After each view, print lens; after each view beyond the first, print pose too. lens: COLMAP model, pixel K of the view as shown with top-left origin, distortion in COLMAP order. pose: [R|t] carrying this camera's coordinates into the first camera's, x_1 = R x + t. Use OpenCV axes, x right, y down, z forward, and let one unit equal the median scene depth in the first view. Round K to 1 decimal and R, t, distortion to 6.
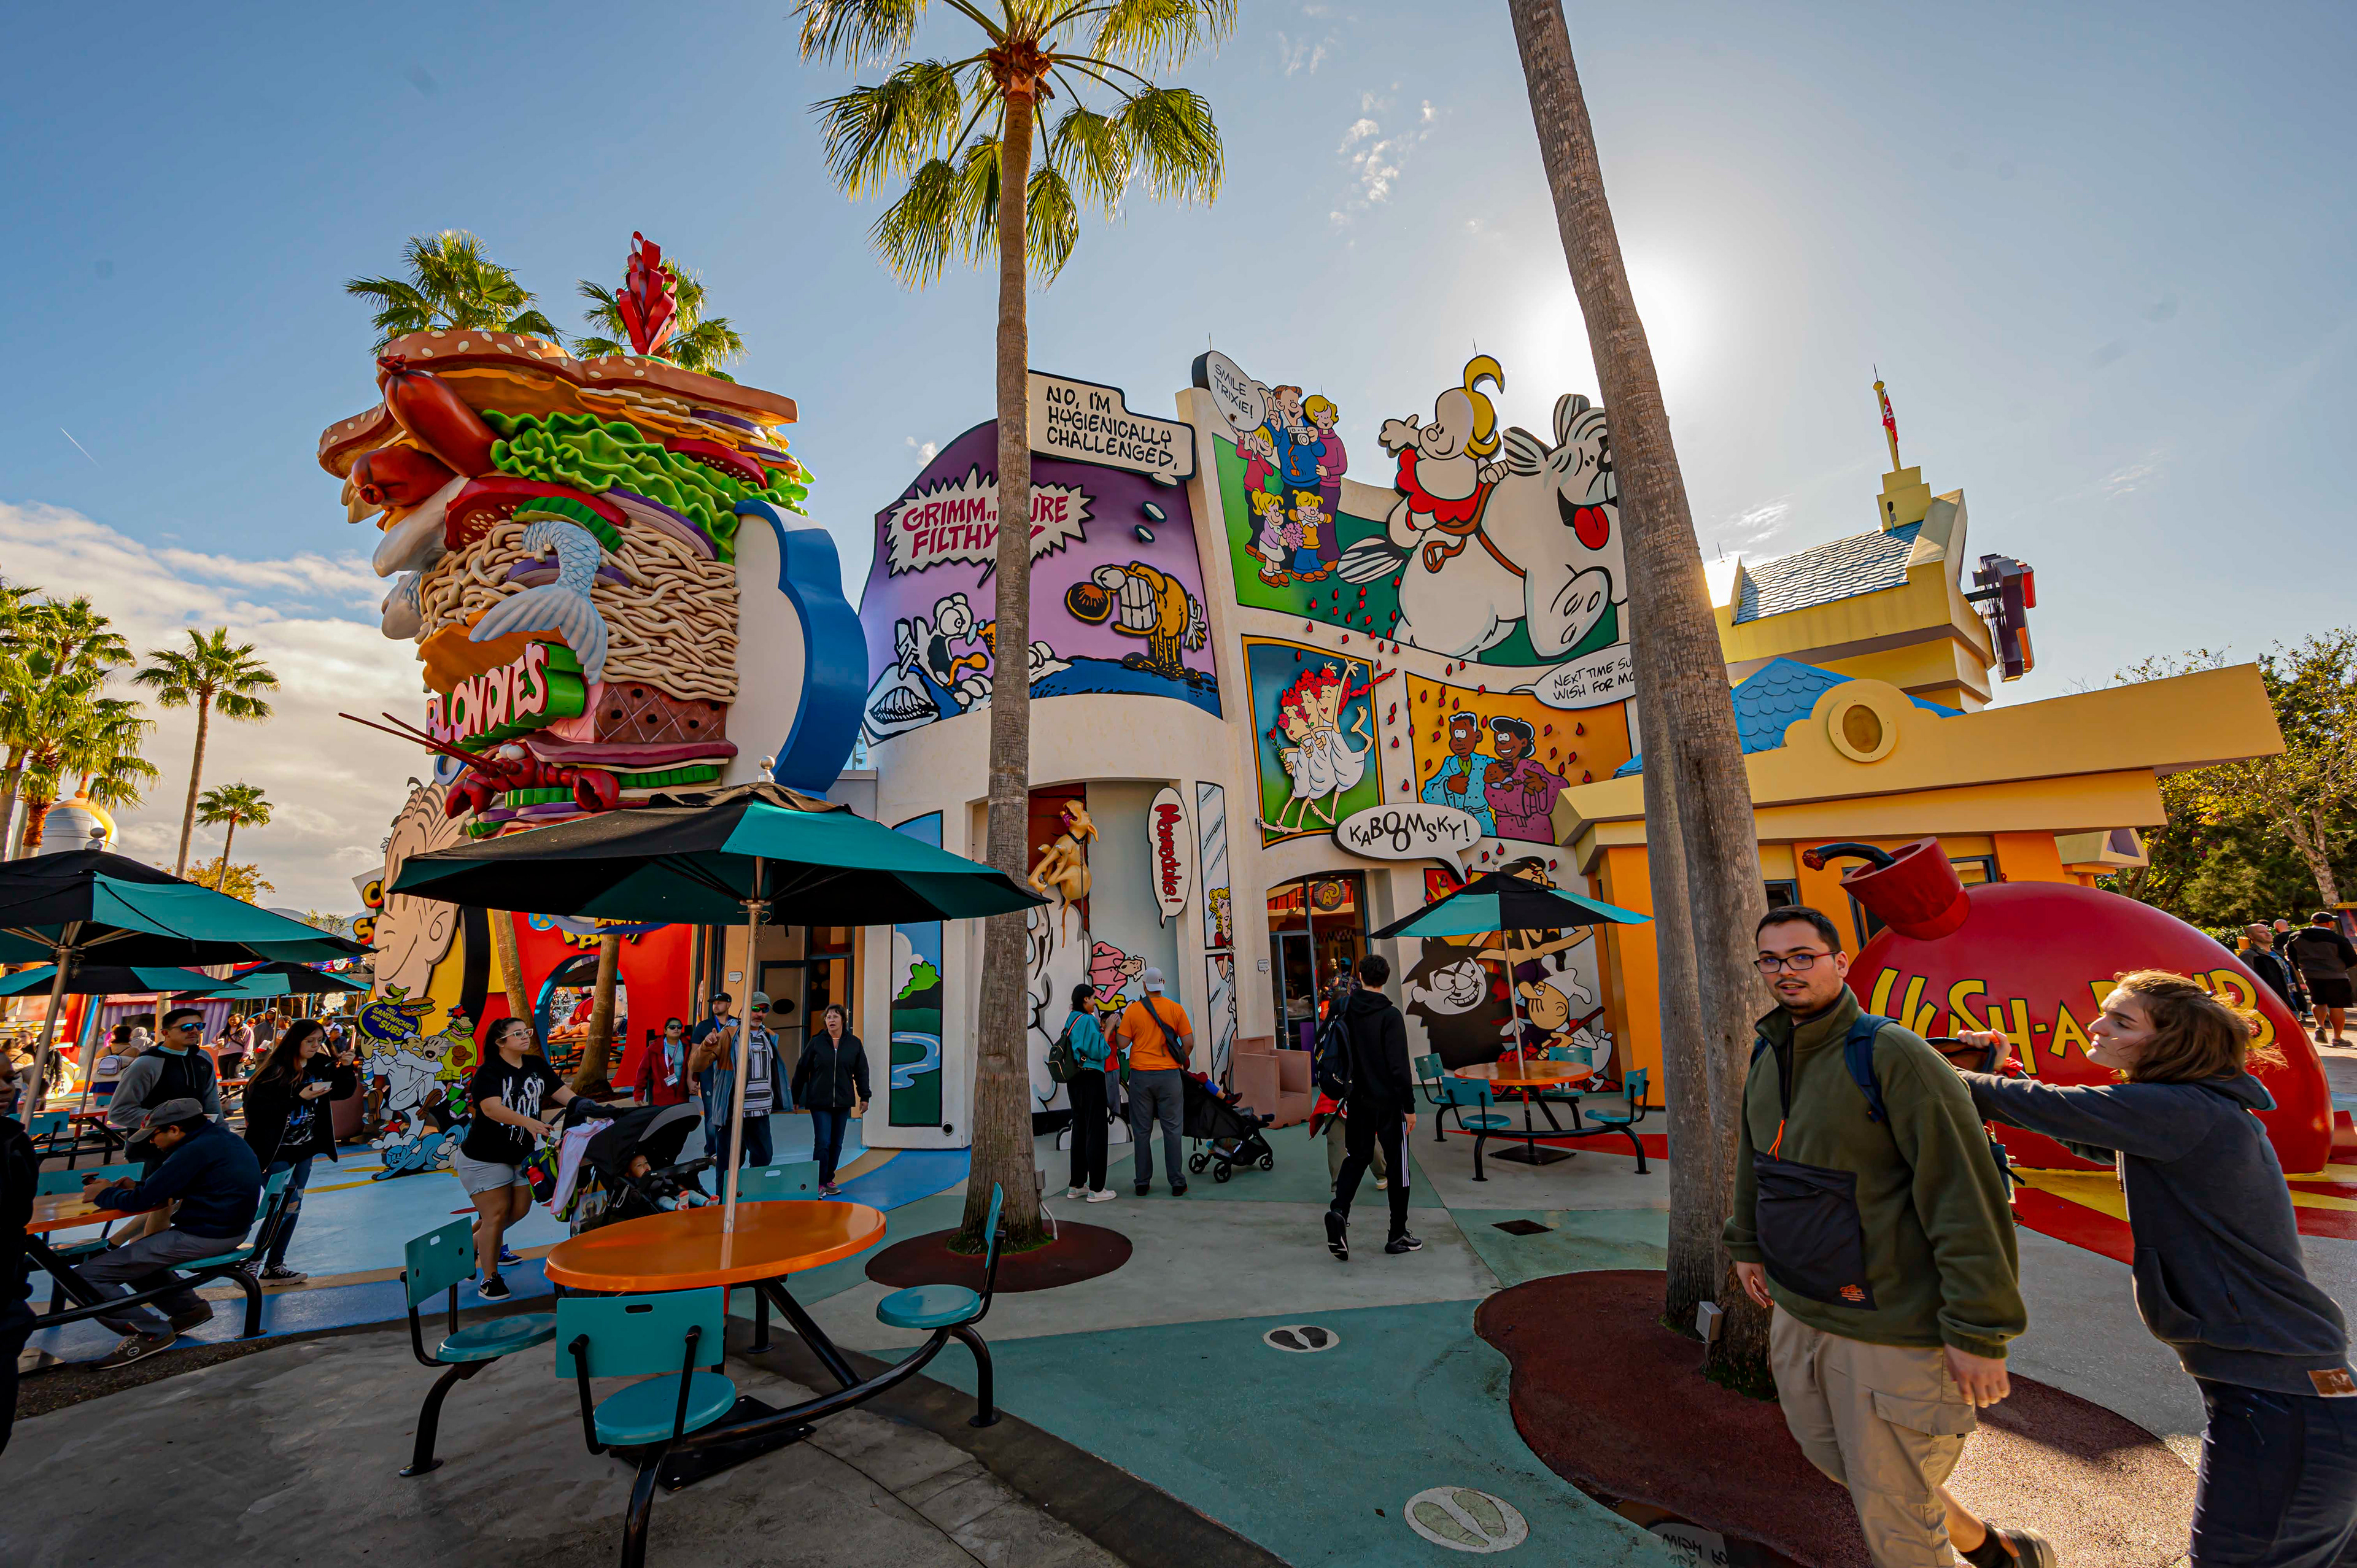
lens RADIAL K [[917.4, 0, 1178.5], [0, 917.4, 784.0], [0, 0, 1]] dist [-0.001978, -0.000172]
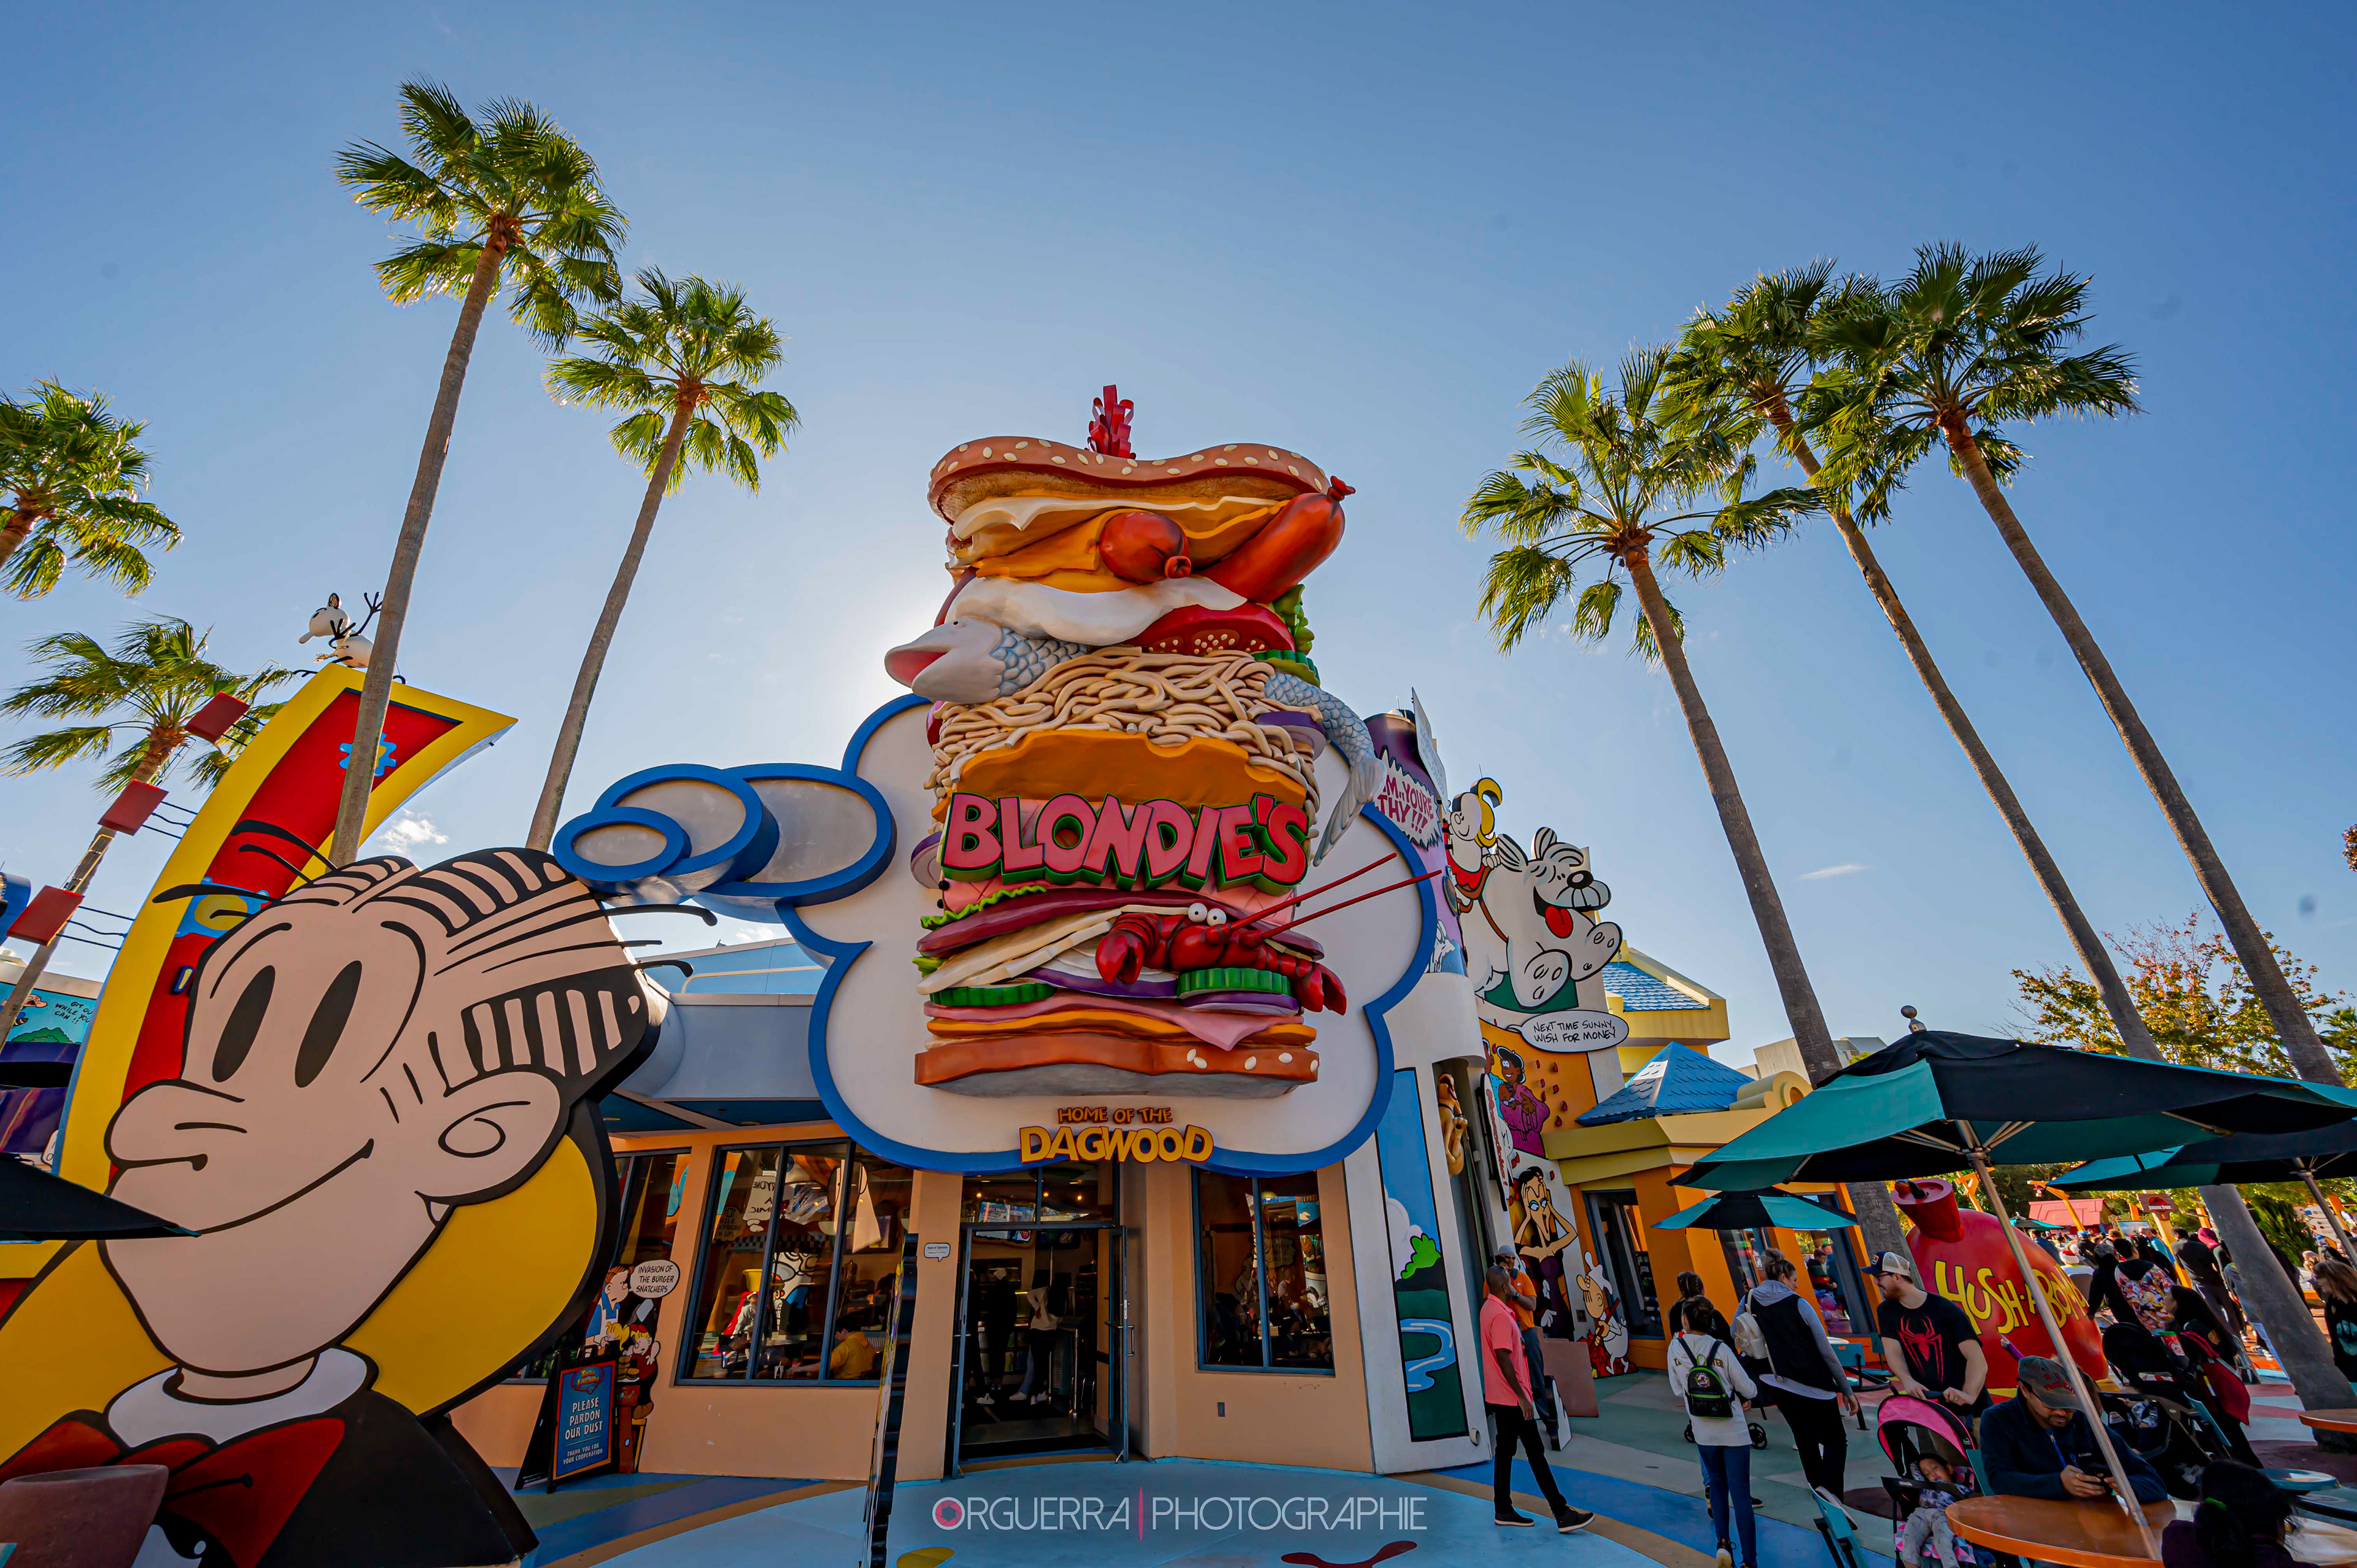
lens RADIAL K [[917.4, 0, 1178.5], [0, 917.4, 784.0], [0, 0, 1]] dist [-0.001978, -0.000172]
pose [[0.744834, 0.329156, 0.580413, -0.874998], [-0.139560, 0.927469, -0.346879, 0.096221], [-0.652492, 0.177365, 0.736747, 0.297969]]
